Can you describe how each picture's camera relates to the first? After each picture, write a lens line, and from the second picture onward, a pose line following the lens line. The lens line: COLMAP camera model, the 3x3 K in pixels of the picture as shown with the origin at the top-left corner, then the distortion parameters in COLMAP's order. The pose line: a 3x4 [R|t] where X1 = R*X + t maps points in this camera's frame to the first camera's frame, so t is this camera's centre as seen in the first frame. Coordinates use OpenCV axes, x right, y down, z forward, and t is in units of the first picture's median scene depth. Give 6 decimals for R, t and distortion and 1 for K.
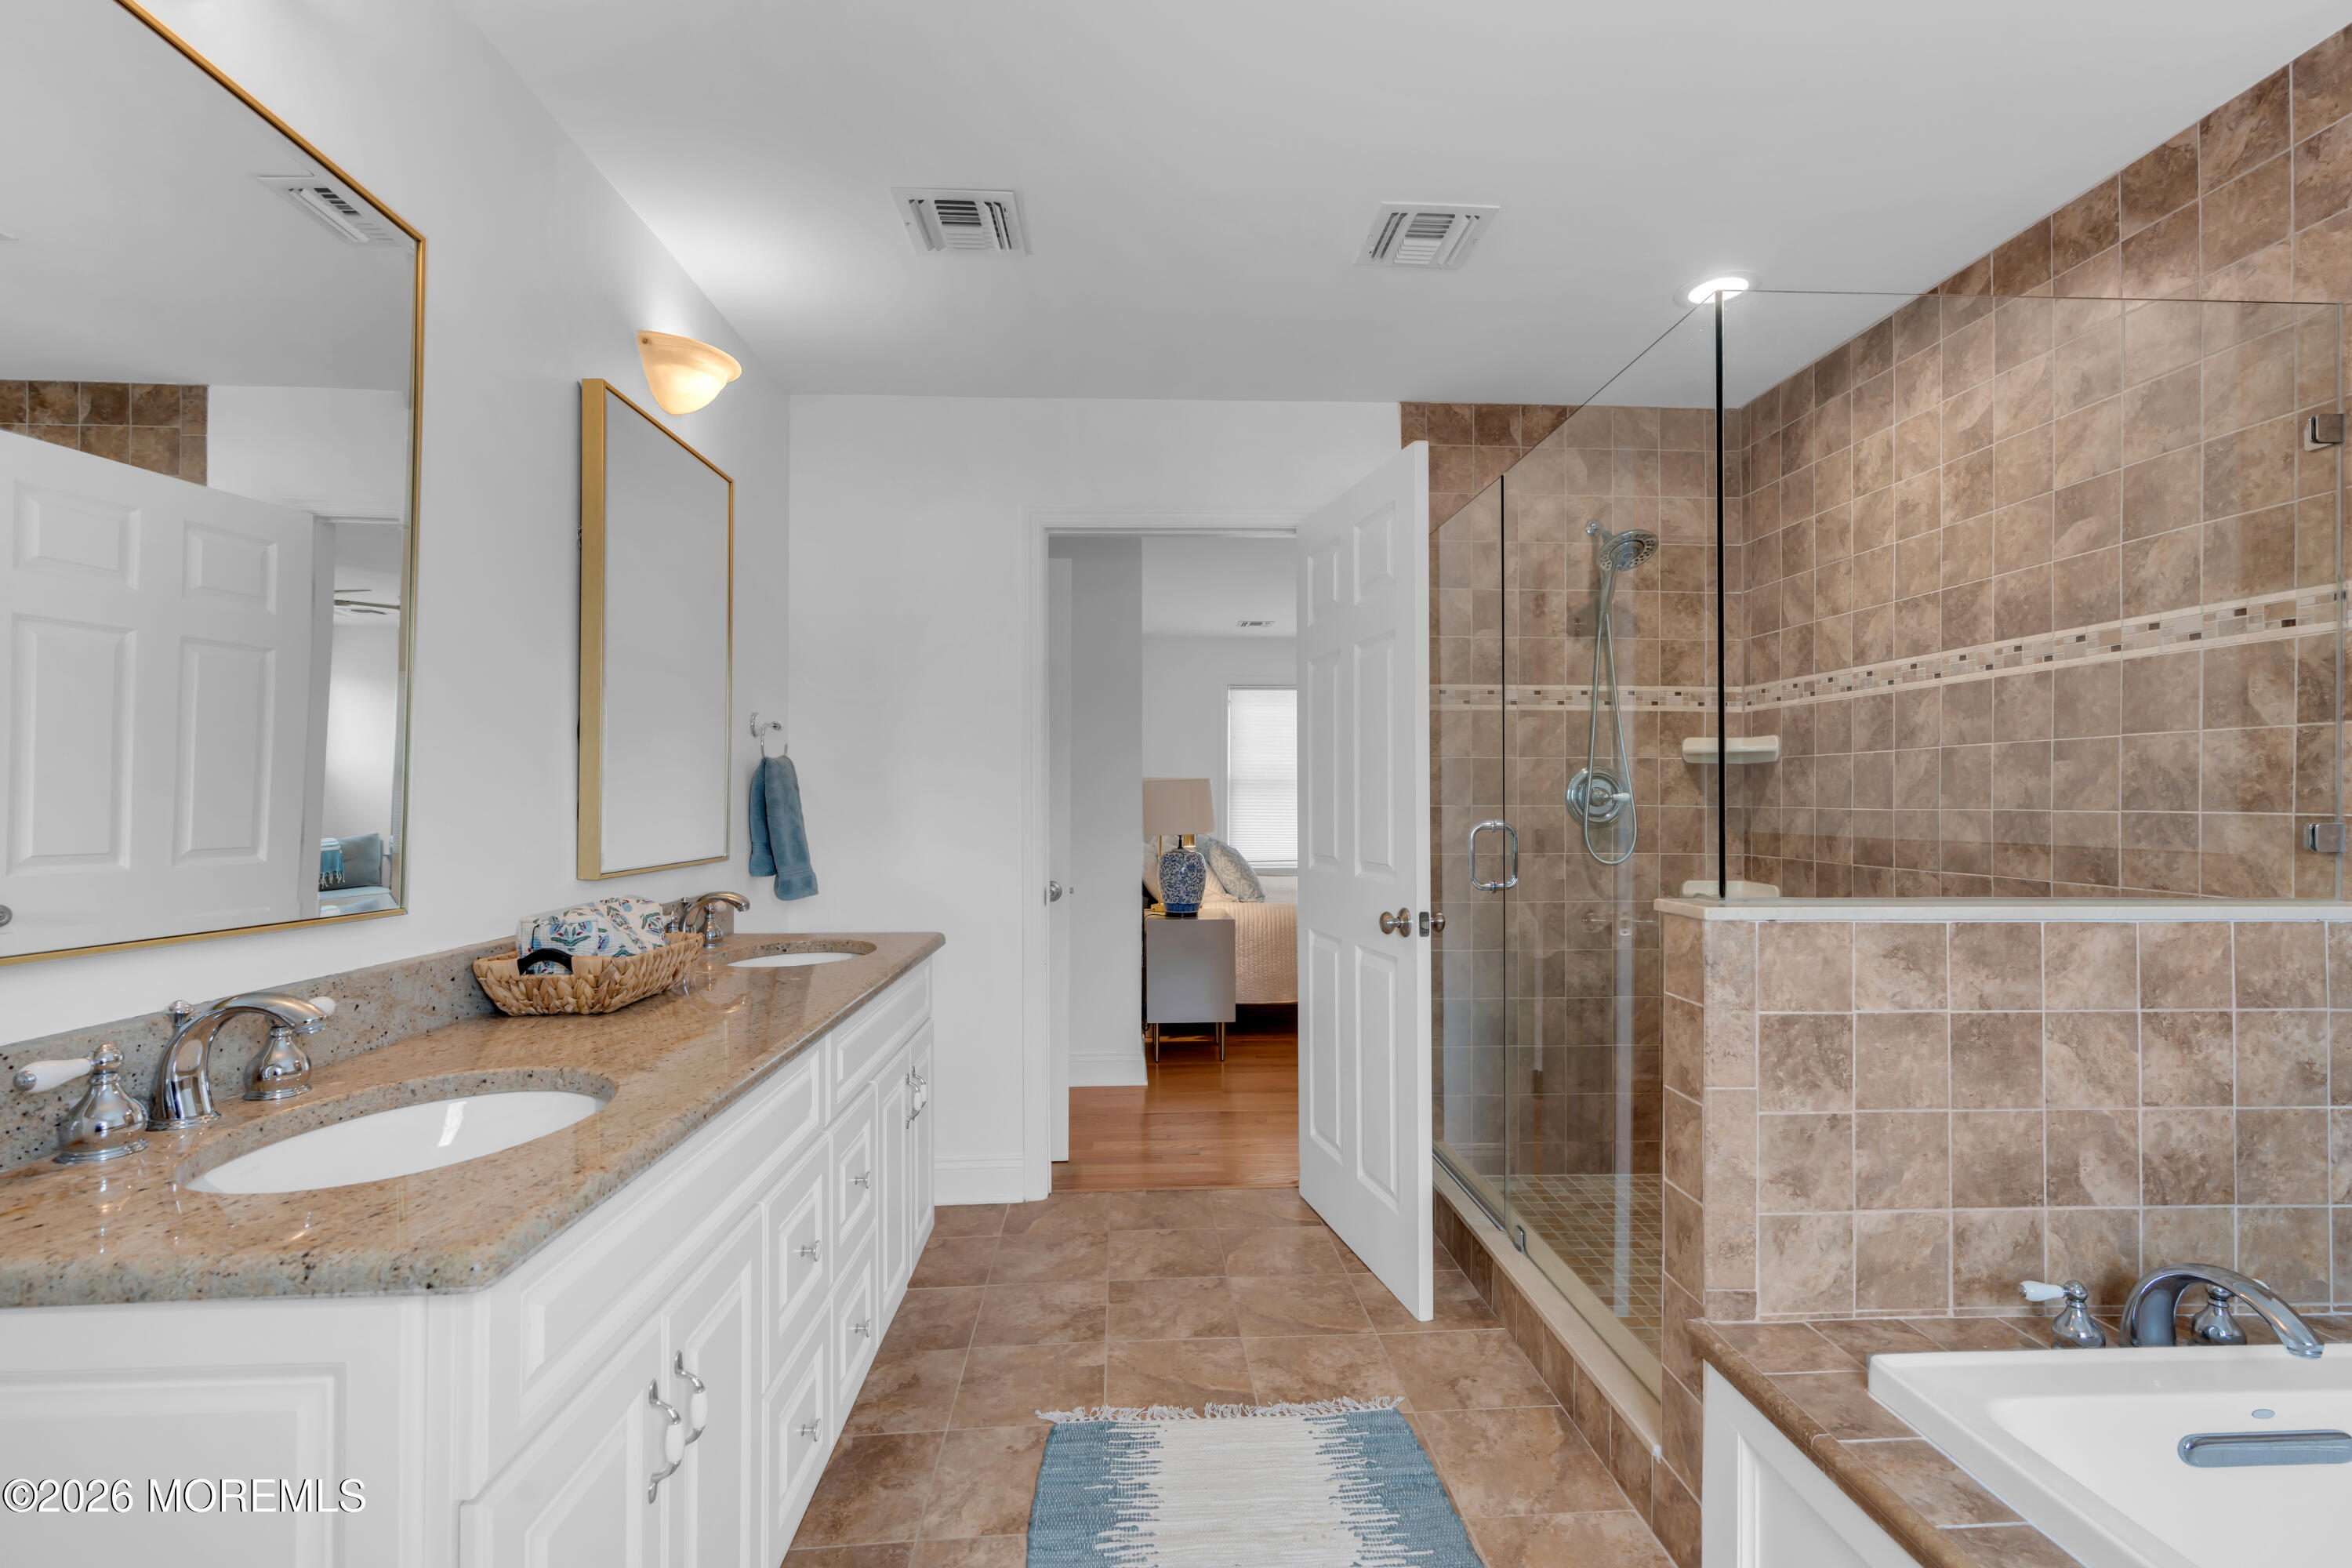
lens RADIAL K [[1047.6, 0, 1168.3], [0, 1047.6, 791.3], [0, 0, 1]] dist [0.000490, 0.001193]
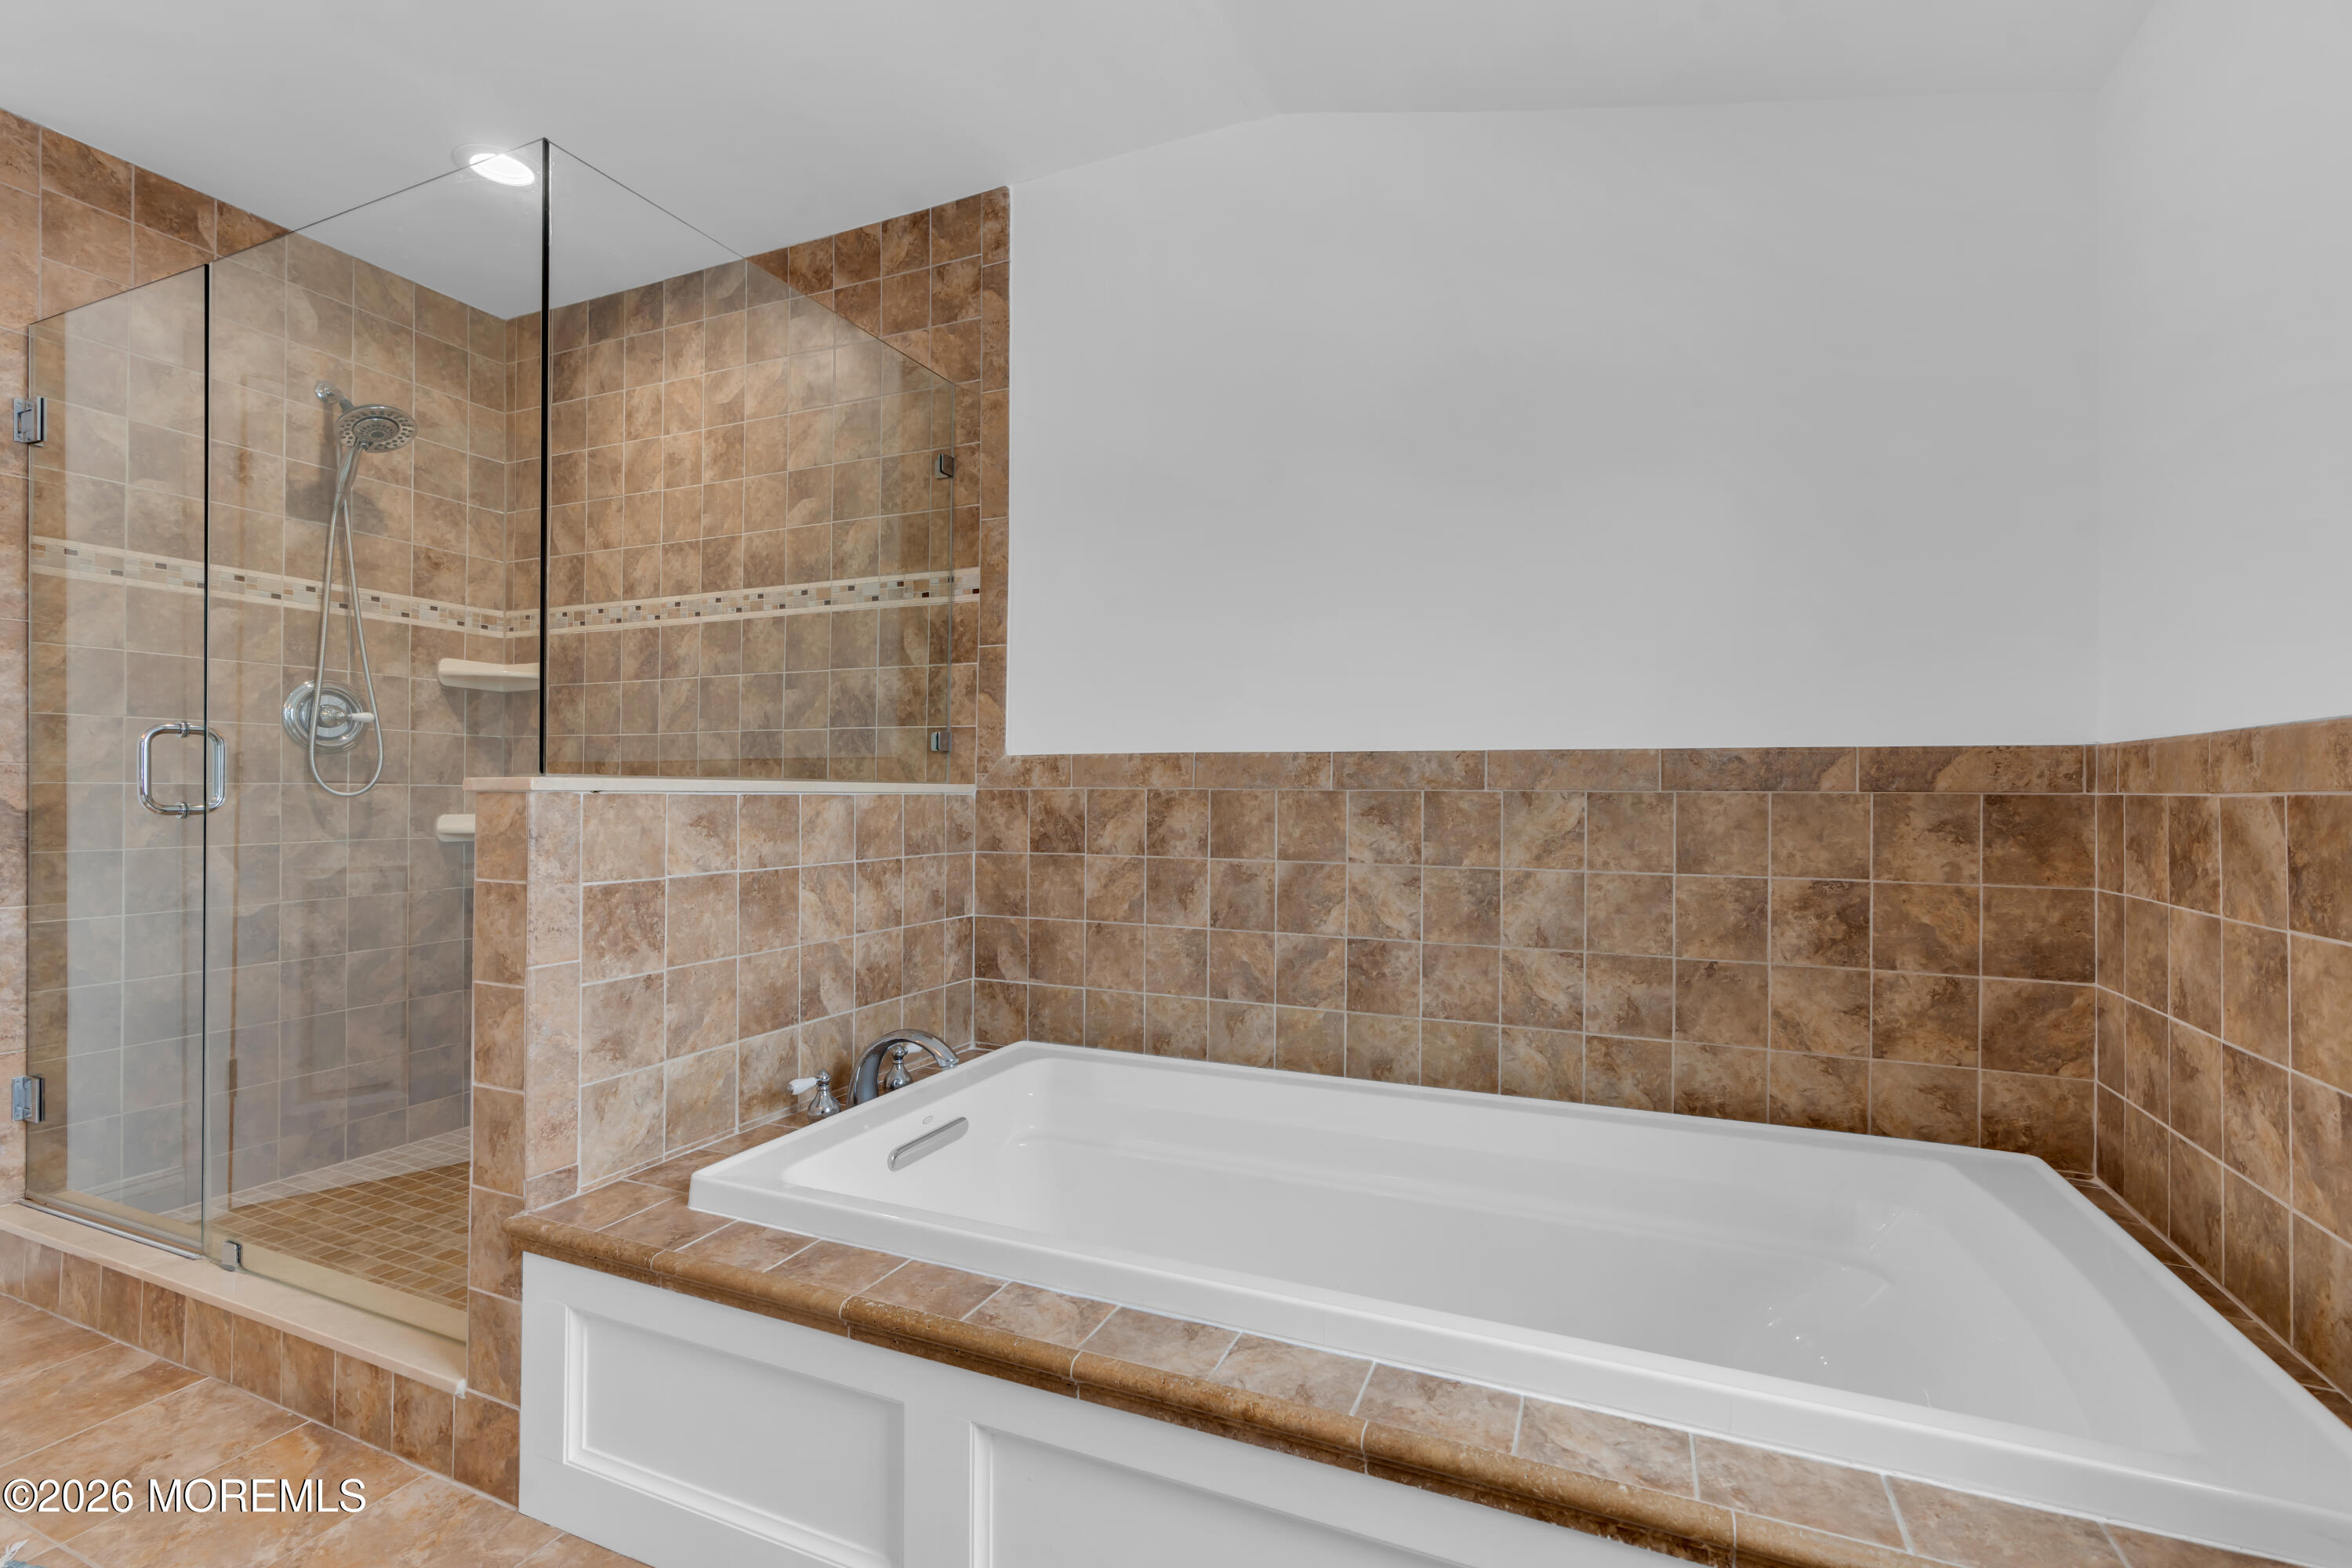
lens RADIAL K [[1047.6, 0, 1168.3], [0, 1047.6, 791.3], [0, 0, 1]] dist [0.000490, 0.001193]
pose [[0.444267, 0.007059, 0.895867, -0.071793], [-0.011675, 0.999930, -0.002089, 0.105759], [-0.895818, -0.009531, 0.444318, 0.055379]]
